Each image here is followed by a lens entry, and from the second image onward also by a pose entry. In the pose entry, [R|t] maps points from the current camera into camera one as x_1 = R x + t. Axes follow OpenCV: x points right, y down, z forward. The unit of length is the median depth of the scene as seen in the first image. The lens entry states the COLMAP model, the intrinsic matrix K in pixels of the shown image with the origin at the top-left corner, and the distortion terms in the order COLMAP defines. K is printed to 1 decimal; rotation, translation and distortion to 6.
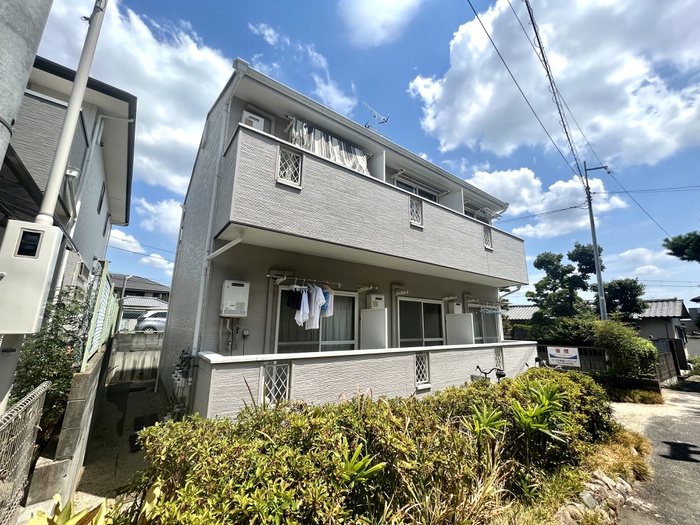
lens RADIAL K [[290.3, 0, 351.2], [0, 290.3, 257.8], [0, 0, 1]] dist [-0.002046, -0.000384]
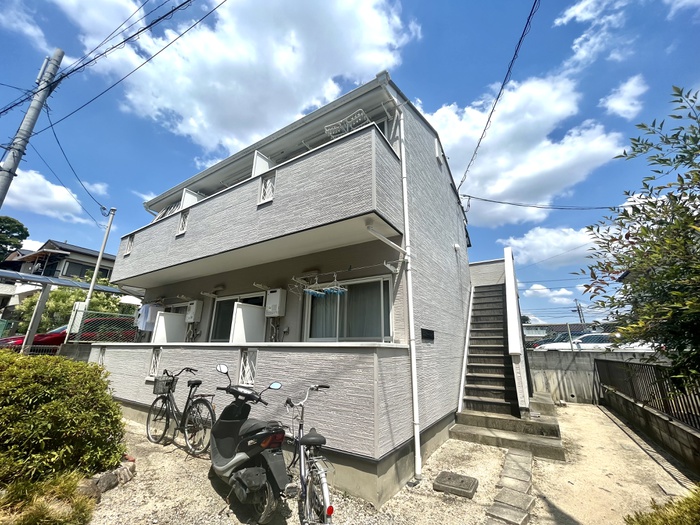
lens RADIAL K [[283.9, 0, 350.3], [0, 283.9, 261.6], [0, 0, 1]] dist [-0.002427, -0.000225]
pose [[0.349467, -0.283005, -0.893186, 0.669032], [0.205217, 0.953265, -0.221748, 0.174131], [0.914199, -0.105803, 0.391212, 0.551964]]
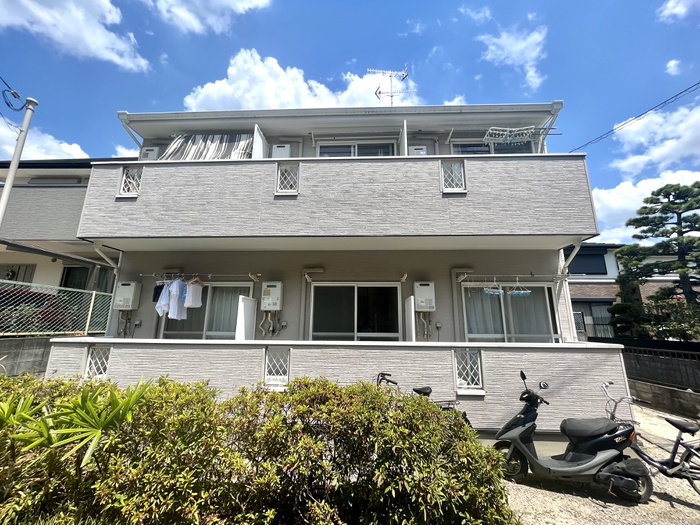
lens RADIAL K [[283.9, 0, 350.3], [0, 283.9, 261.6], [0, 0, 1]] dist [-0.002427, -0.000225]
pose [[0.768942, -0.138488, -0.624139, 0.404434], [0.144777, 0.988615, -0.040994, 0.065487], [0.622710, -0.058839, 0.780237, 0.223738]]
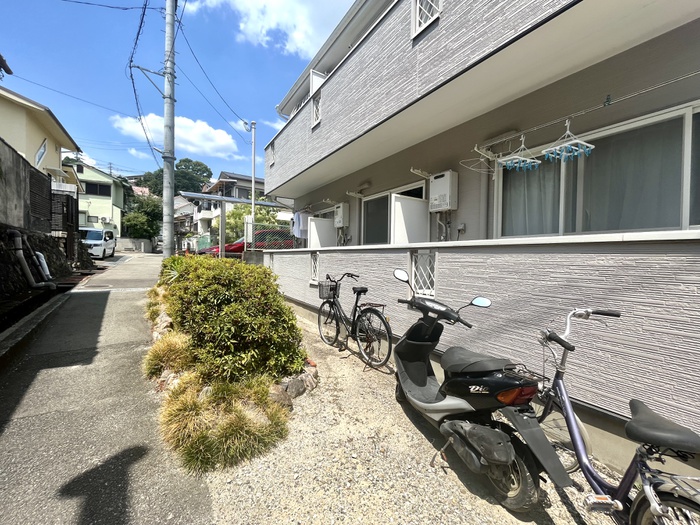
lens RADIAL K [[283.9, 0, 350.3], [0, 283.9, 261.6], [0, 0, 1]] dist [-0.002427, -0.000225]
pose [[-0.080520, 0.005444, -0.996738, 0.547990], [0.212933, 0.976995, -0.011865, 0.172208], [0.973743, -0.213194, -0.079827, 0.518271]]
